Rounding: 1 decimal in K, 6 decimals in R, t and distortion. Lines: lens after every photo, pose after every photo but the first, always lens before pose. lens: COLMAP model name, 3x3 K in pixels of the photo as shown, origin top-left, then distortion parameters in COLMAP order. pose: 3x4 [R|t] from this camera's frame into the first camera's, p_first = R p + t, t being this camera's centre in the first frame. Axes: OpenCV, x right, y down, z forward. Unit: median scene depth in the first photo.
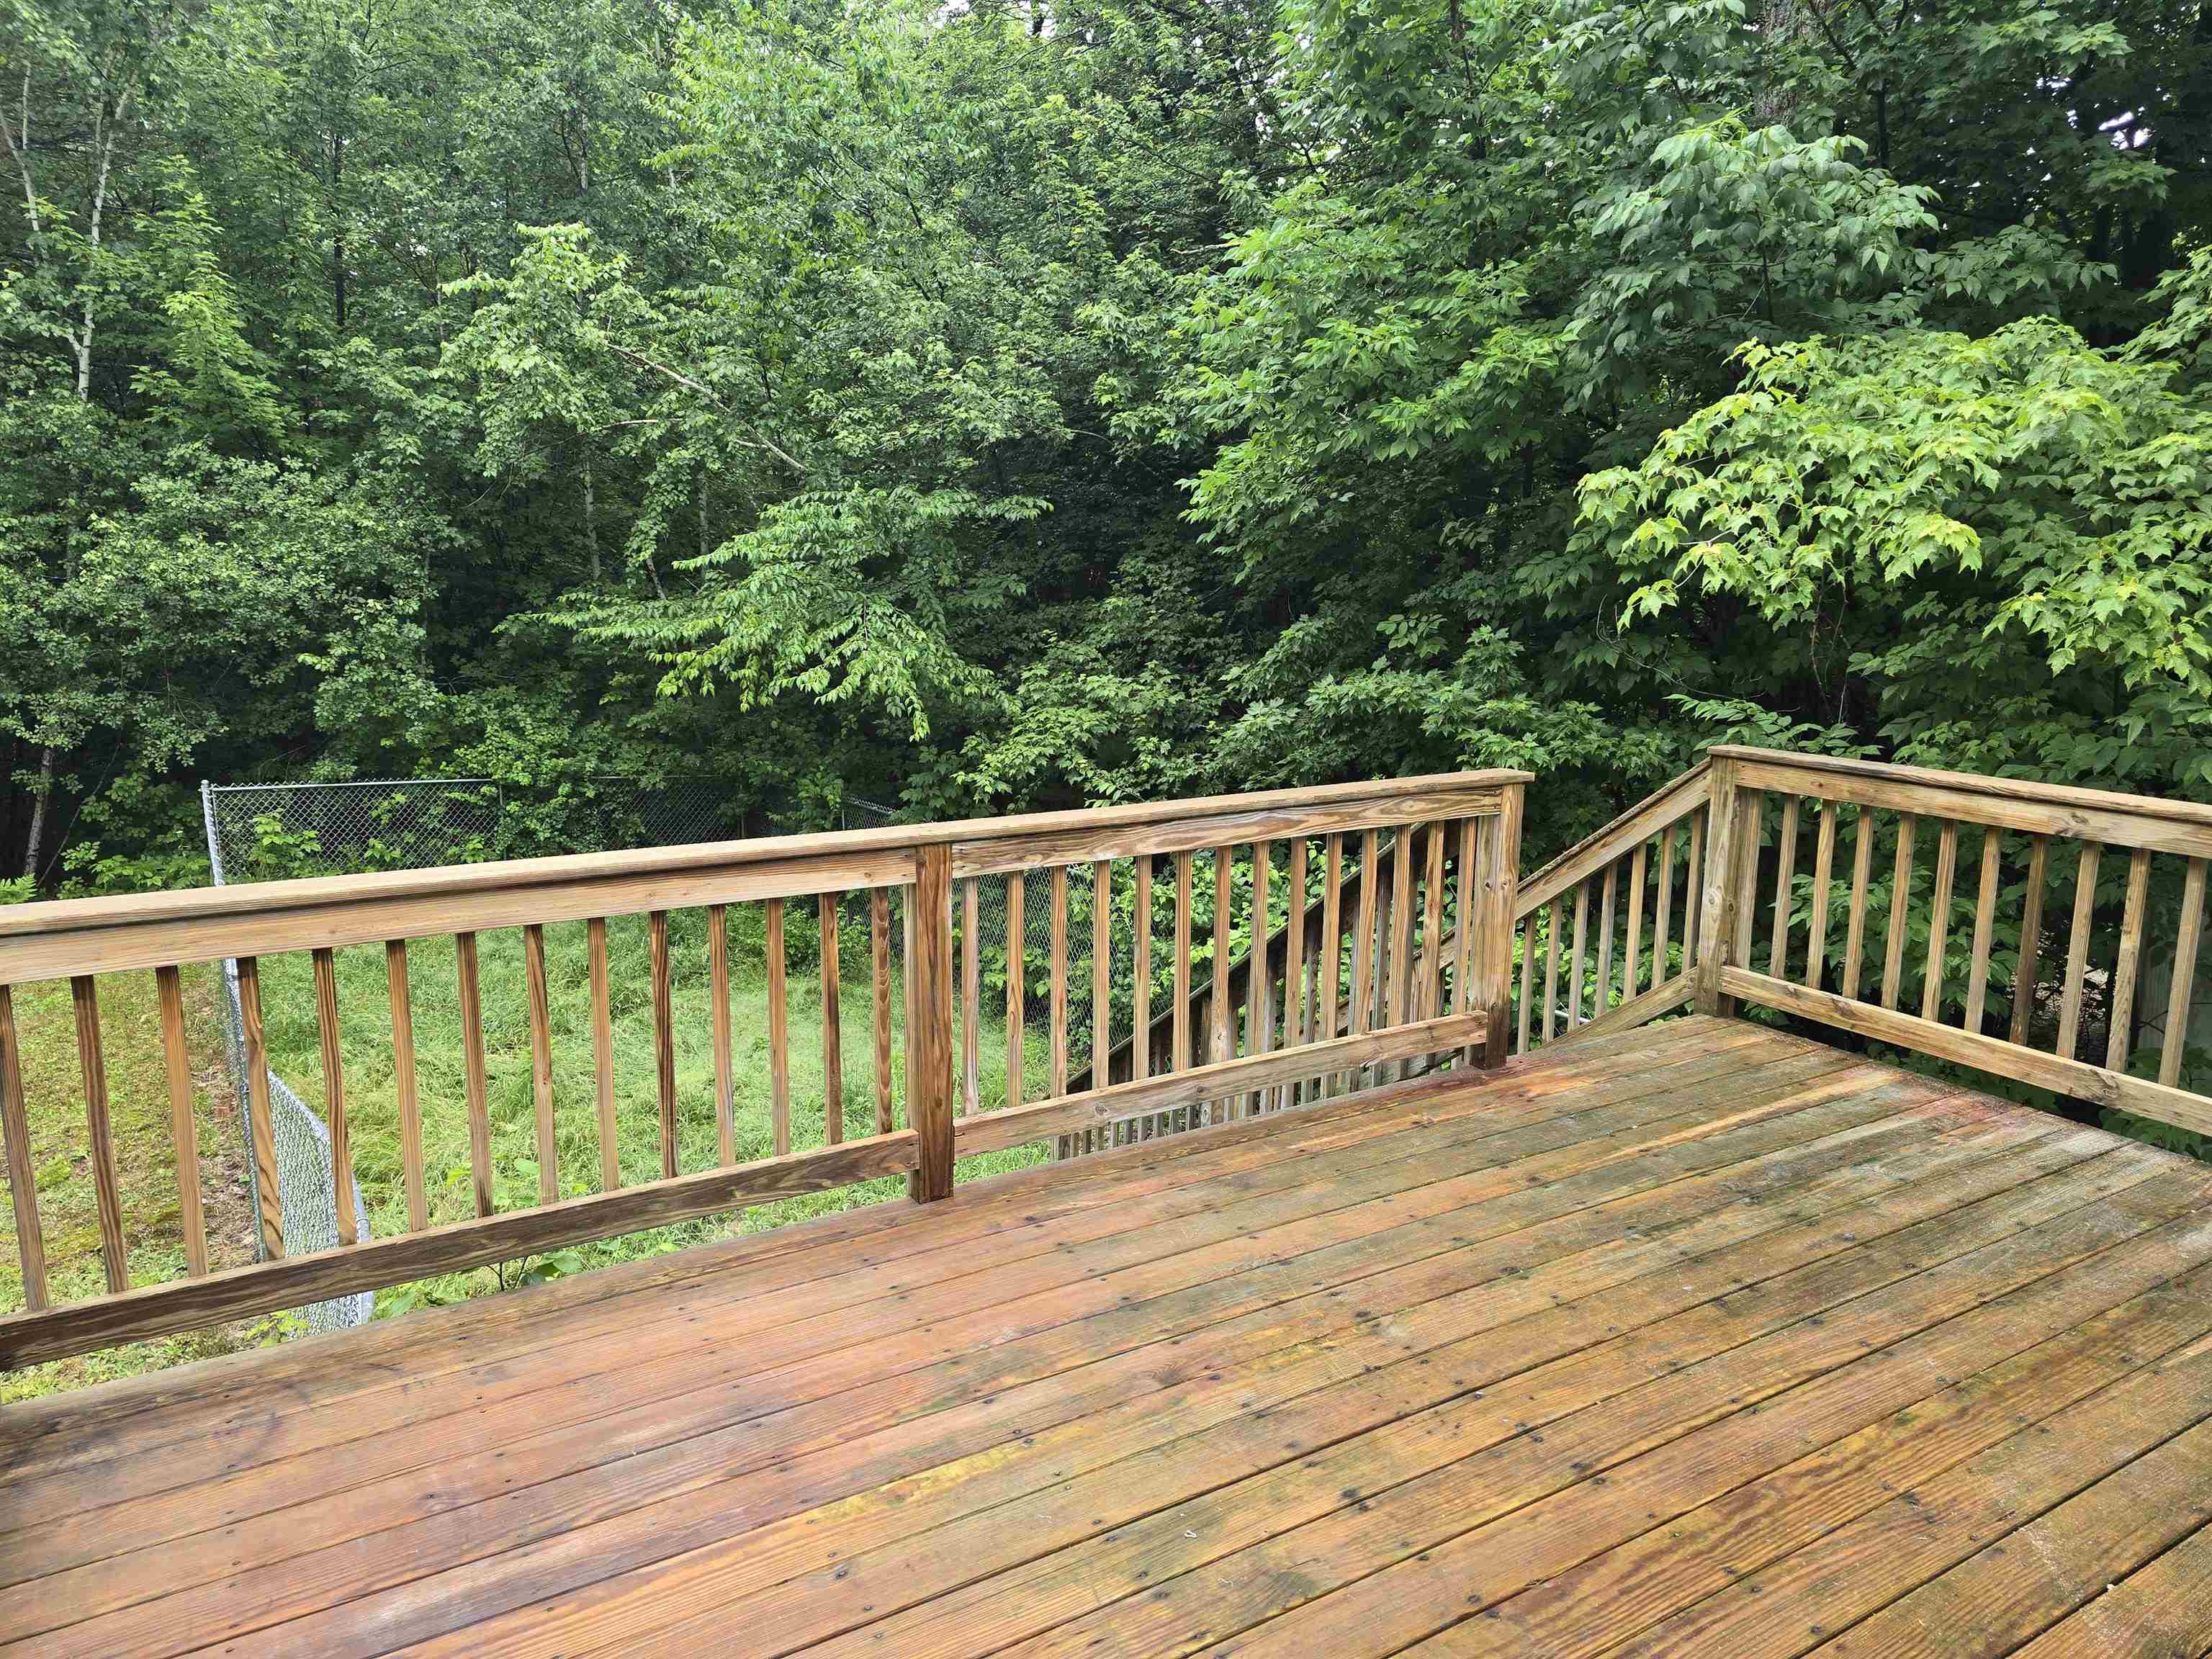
lens RADIAL K [[1485.3, 0, 1107.5], [0, 1485.3, 819.4], [0, 0, 1]] dist [0.053274, -0.039901]
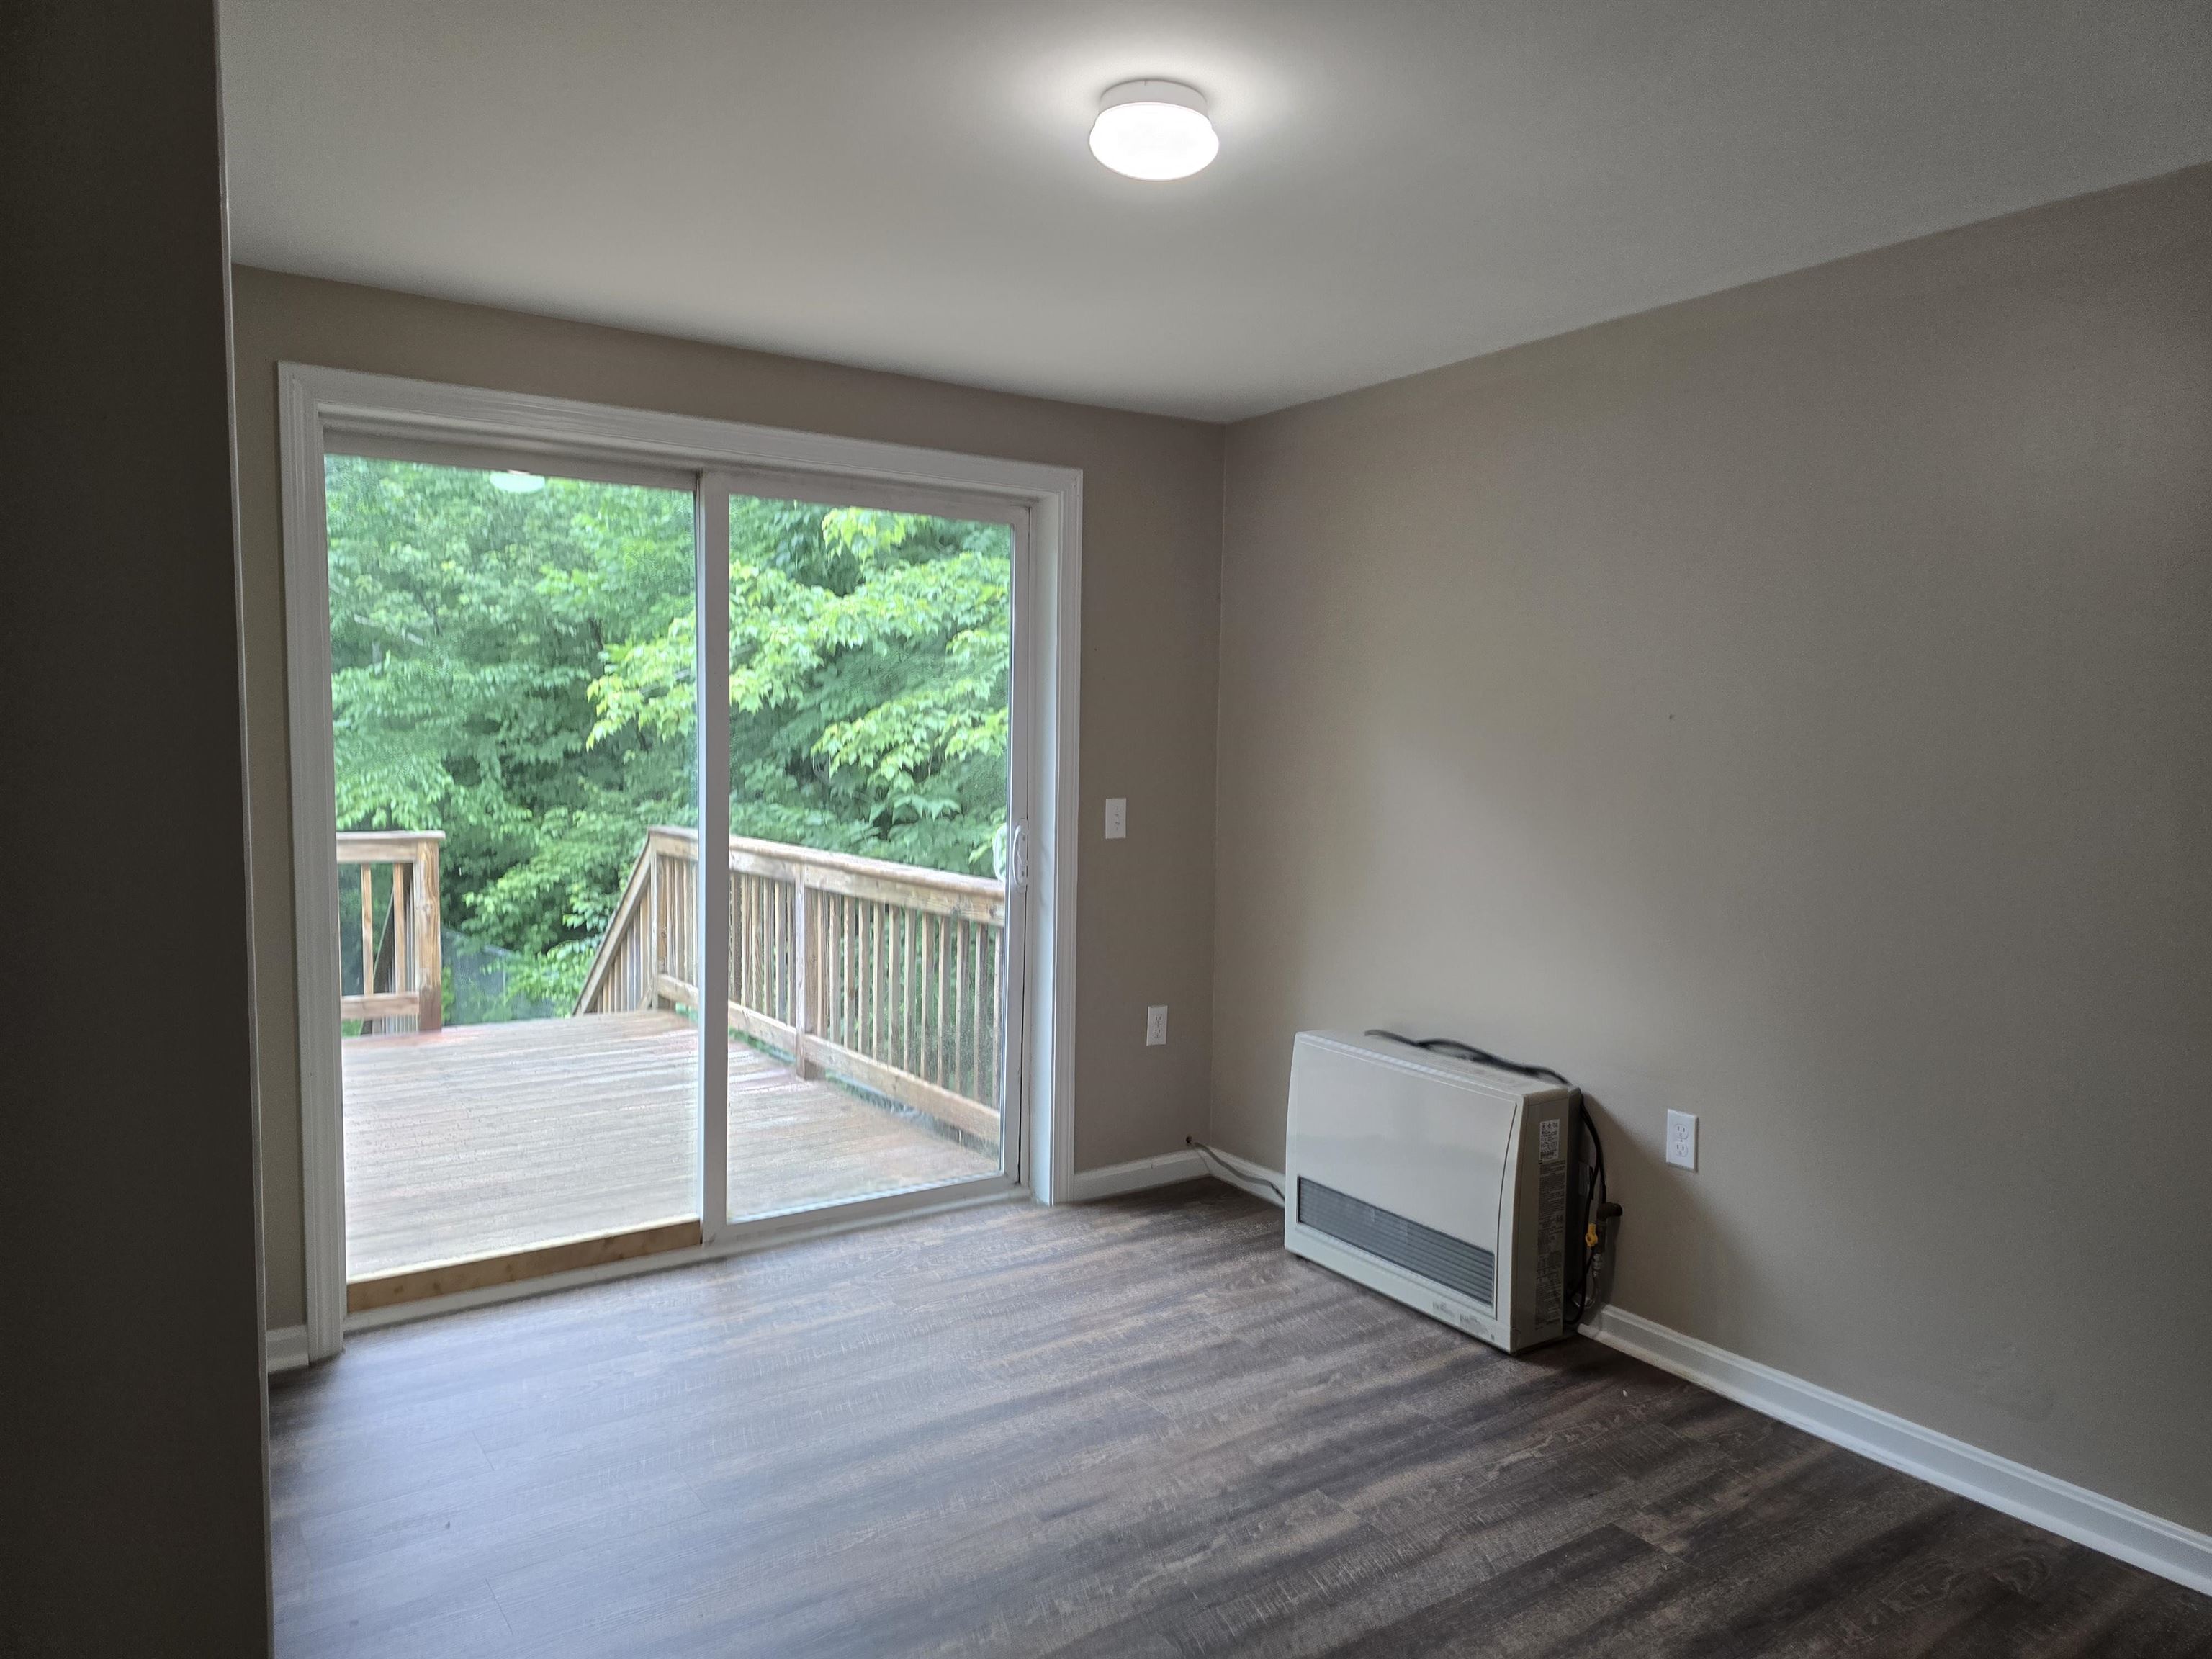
lens RADIAL K [[1485.3, 0, 1107.5], [0, 1485.3, 819.4], [0, 0, 1]] dist [0.053274, -0.039901]
pose [[0.997649, -0.005844, 0.068277, 0.747951], [0.013810, 0.993061, -0.116784, 0.124850], [-0.067121, 0.117452, 0.990808, -0.502883]]
